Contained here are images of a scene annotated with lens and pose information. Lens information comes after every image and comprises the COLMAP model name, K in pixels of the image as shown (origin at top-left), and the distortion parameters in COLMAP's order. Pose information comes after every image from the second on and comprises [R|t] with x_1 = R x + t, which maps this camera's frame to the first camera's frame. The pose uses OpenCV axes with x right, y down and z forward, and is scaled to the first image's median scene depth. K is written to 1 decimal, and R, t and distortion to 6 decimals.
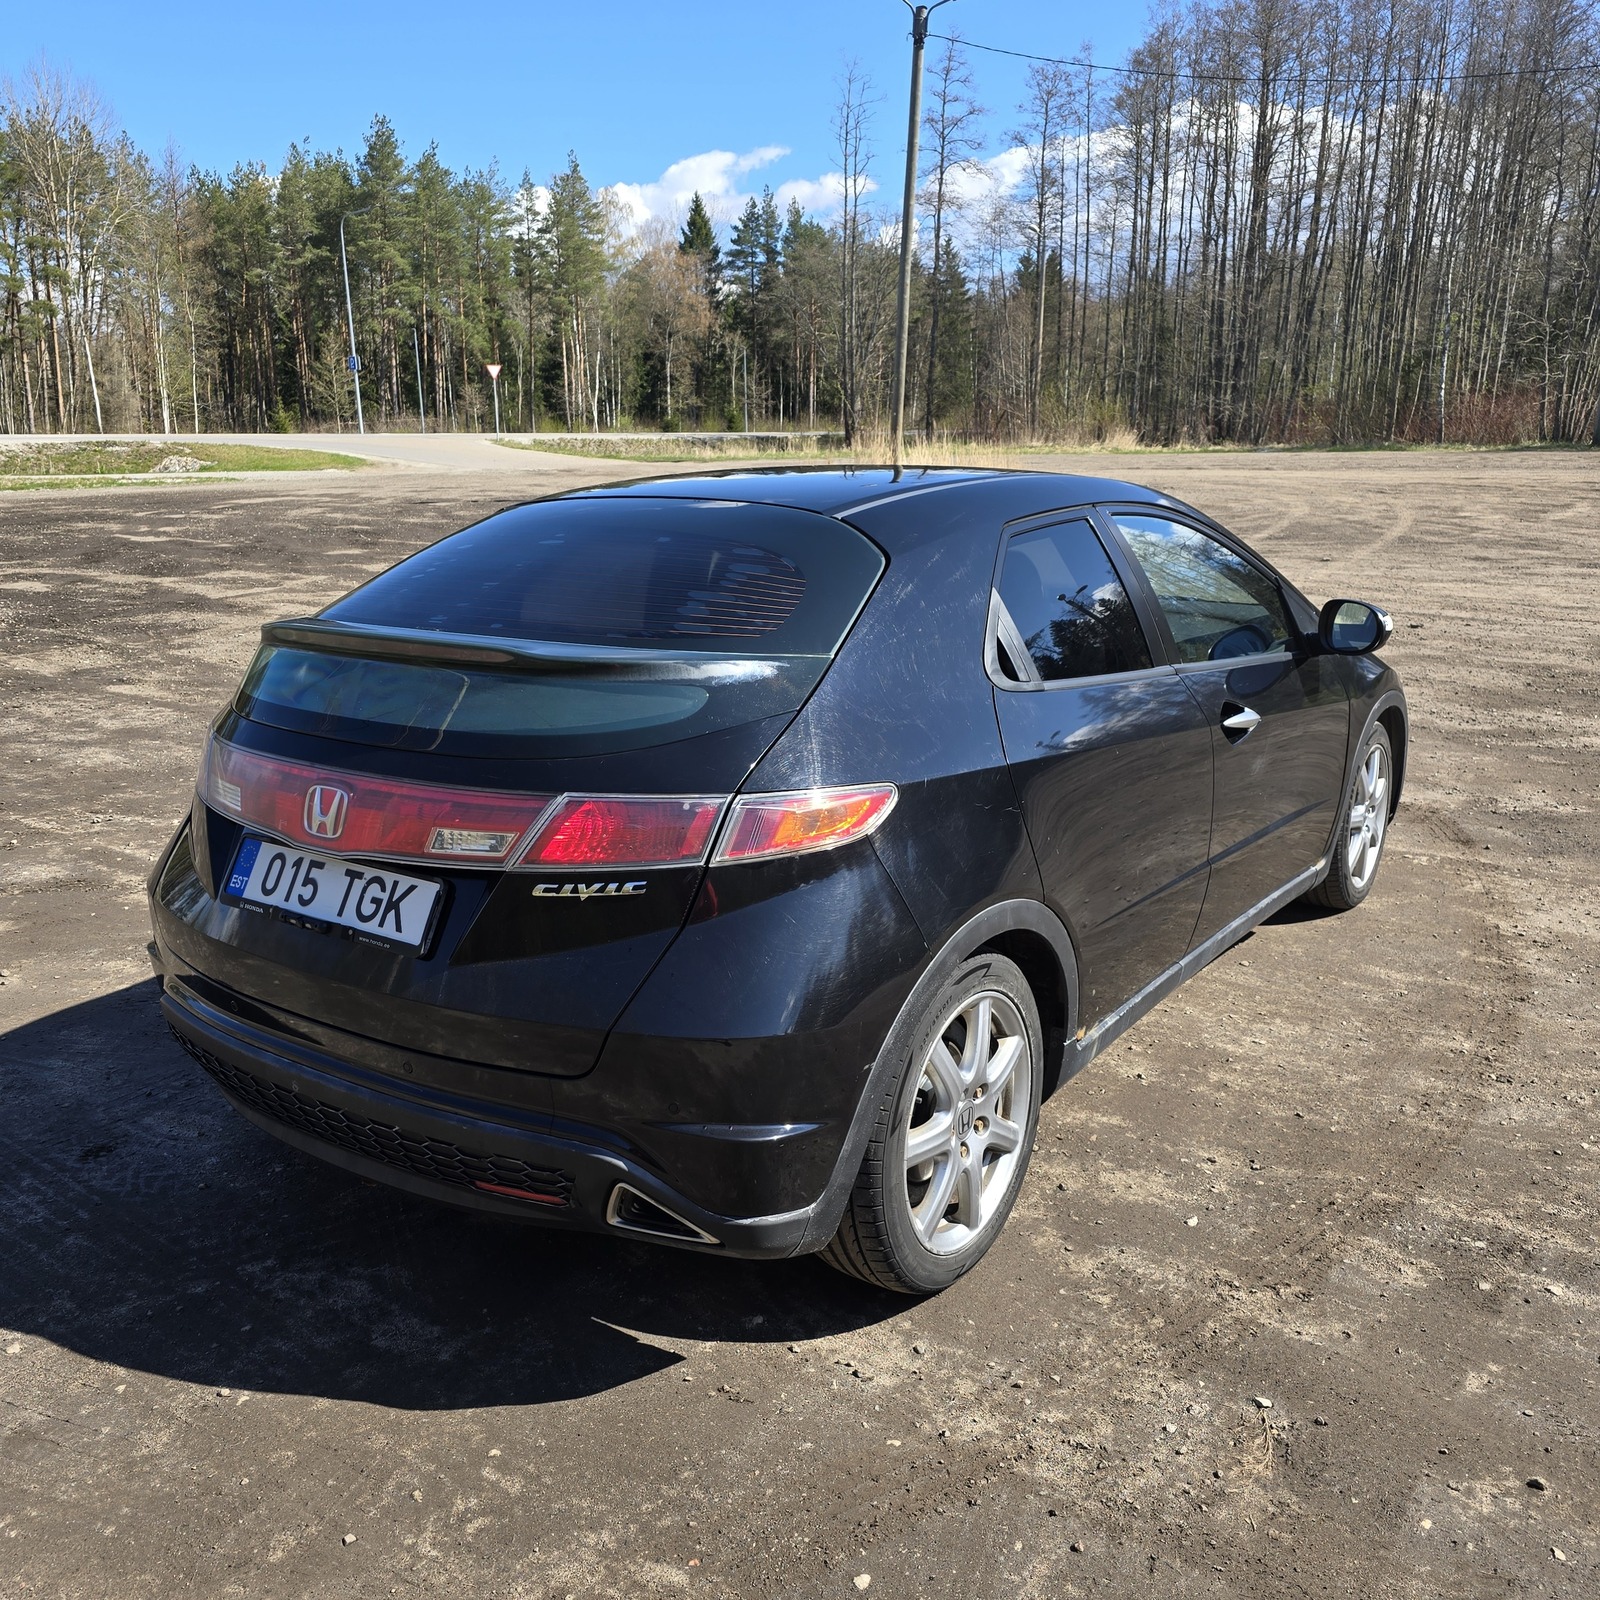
lens RADIAL K [[1429.7, 0, 816.1], [0, 1429.7, 807.3], [0, 0, 1]] dist [0.045592, -0.036064]
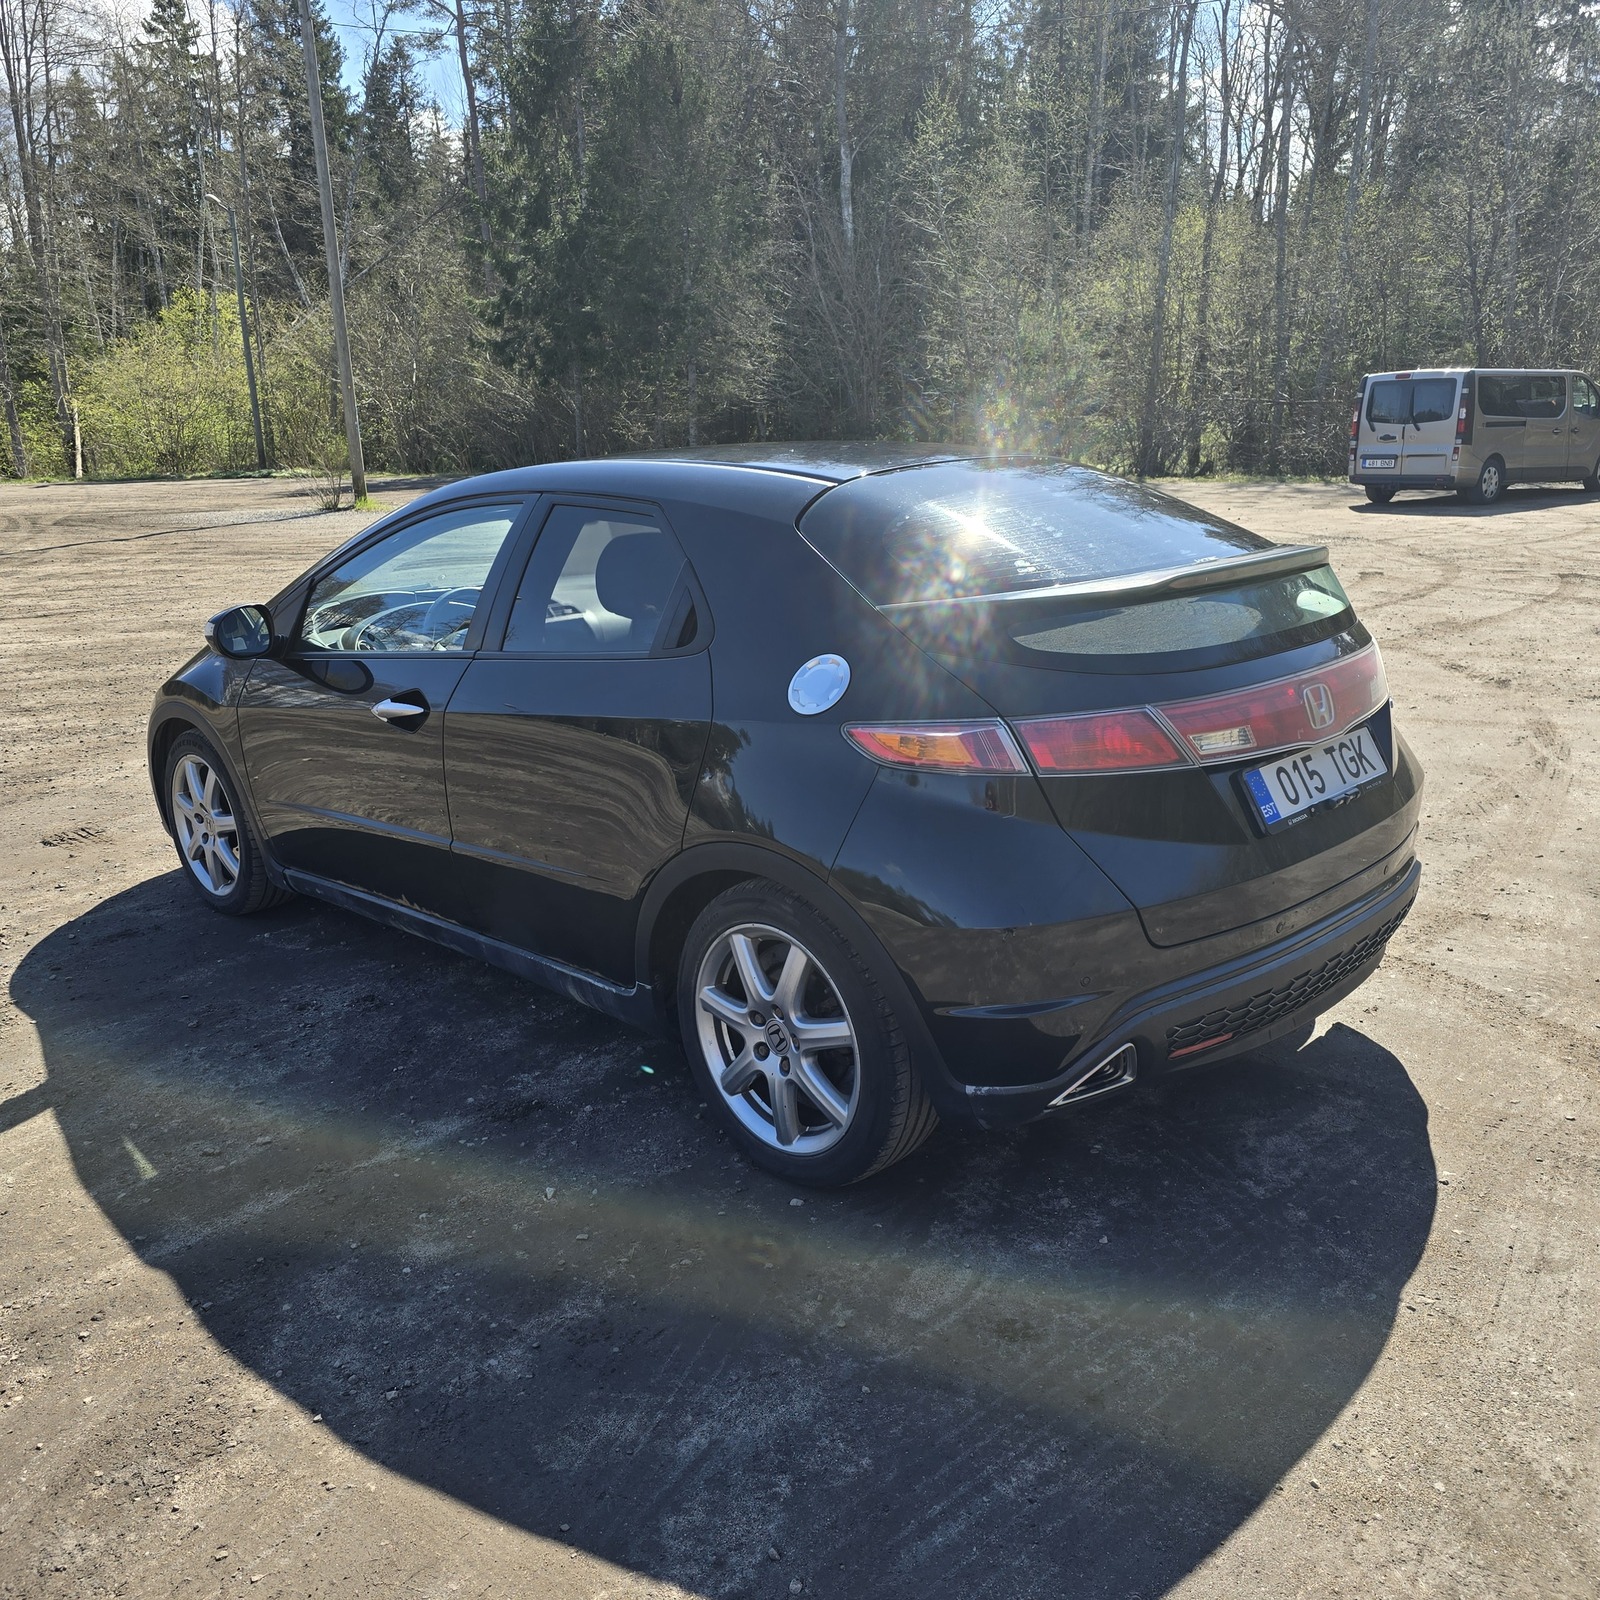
lens RADIAL K [[1429.7, 0, 800.4], [0, 1429.7, 788.3], [0, 0, 1]] dist [0.045592, -0.036064]
pose [[0.172312, -0.233762, 0.956903, -1.477586], [0.276905, 0.943756, 0.180687, -0.248251], [-0.945321, 0.233836, 0.227350, 1.106546]]
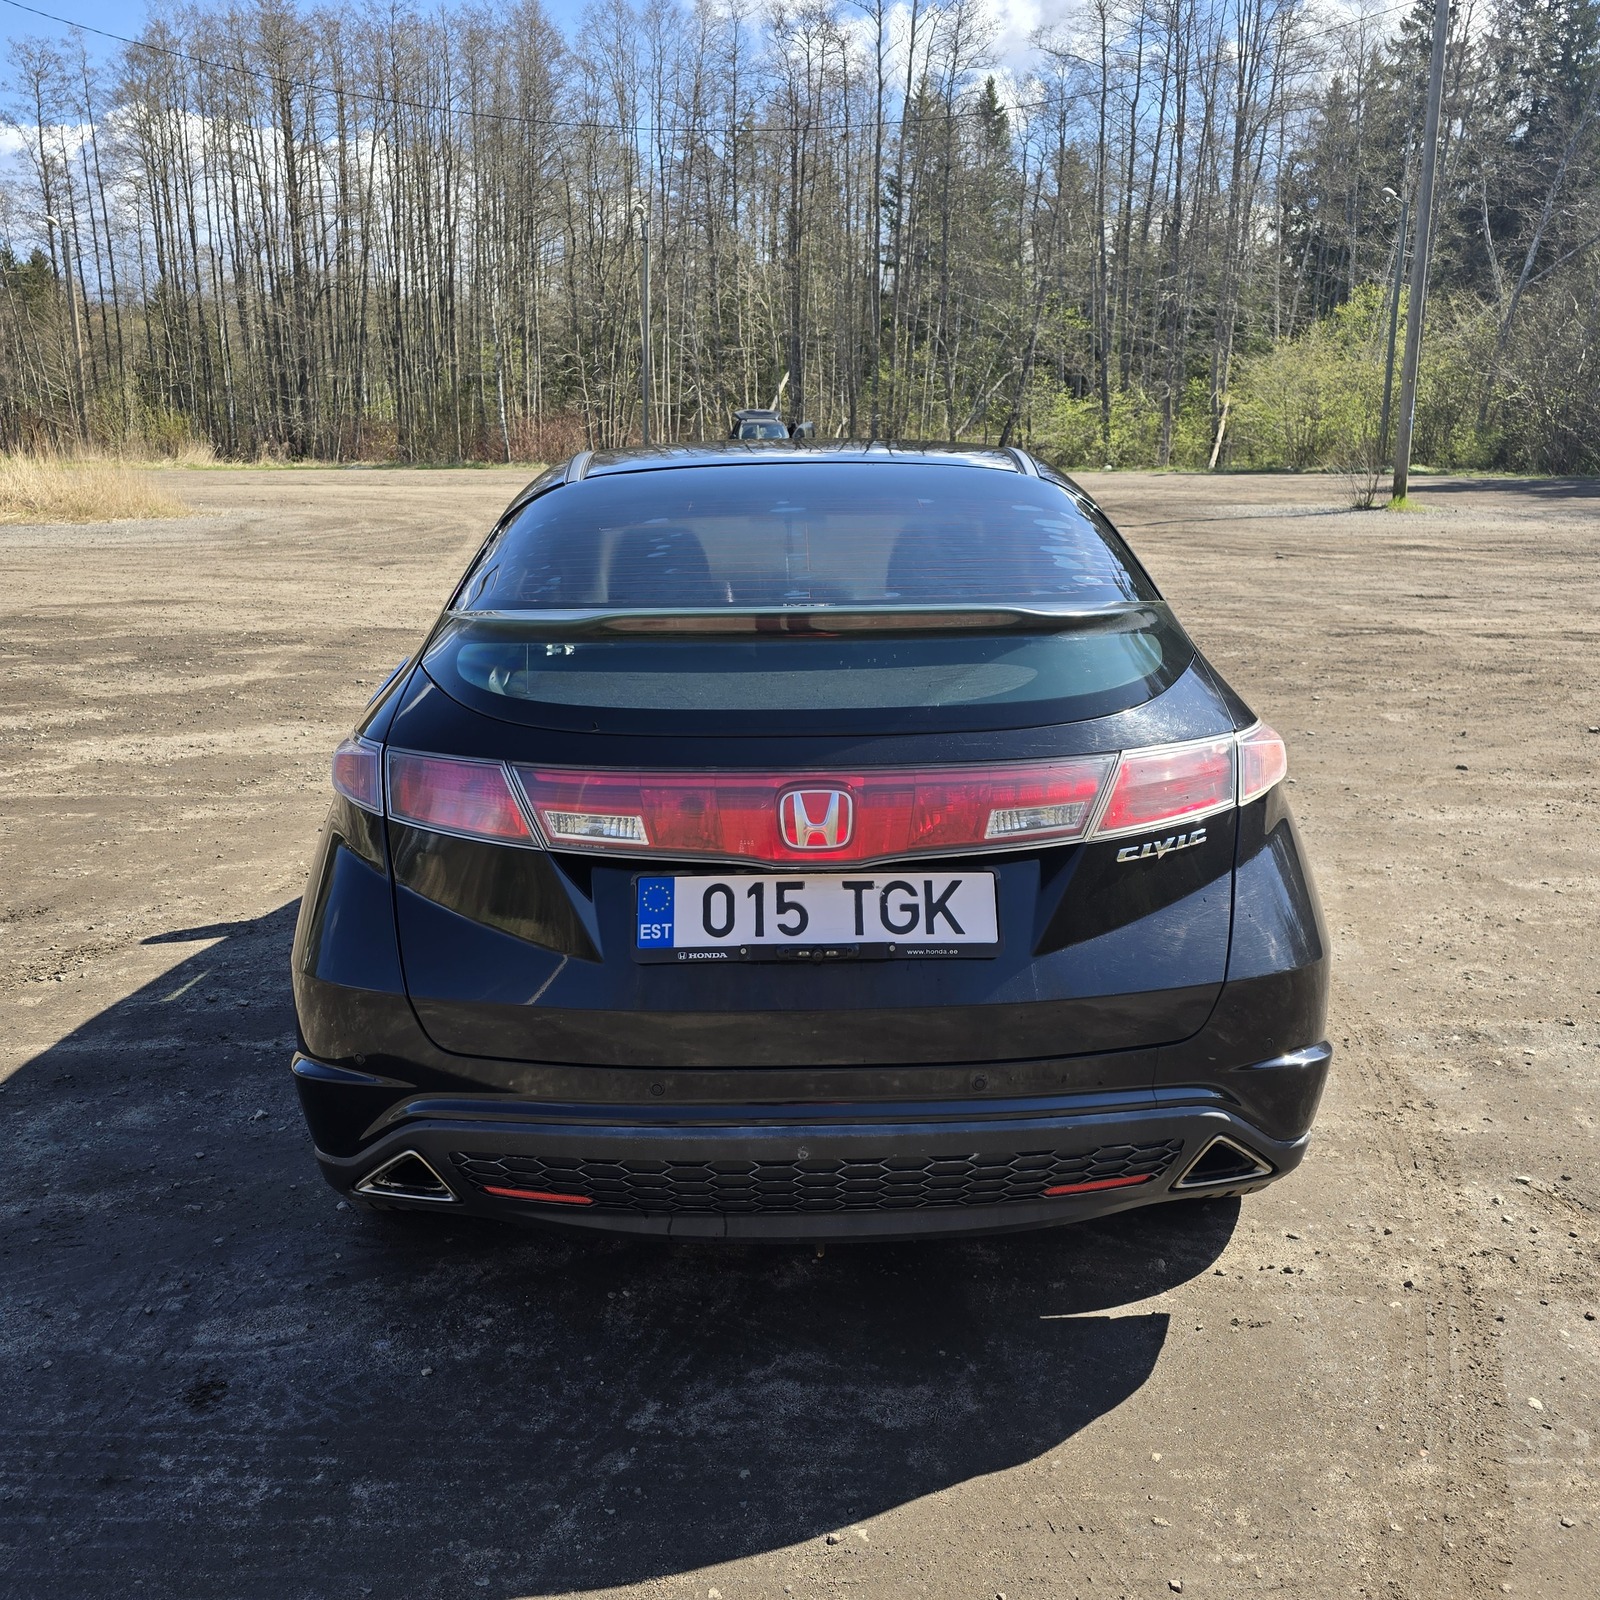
lens RADIAL K [[1429.7, 0, 809.1], [0, 1429.7, 789.6], [0, 0, 1]] dist [0.045592, -0.036064]
pose [[0.805472, -0.130770, 0.578027, -0.802514], [0.145173, 0.989173, 0.021488, -0.031702], [-0.574578, 0.066606, 0.815735, 0.301600]]
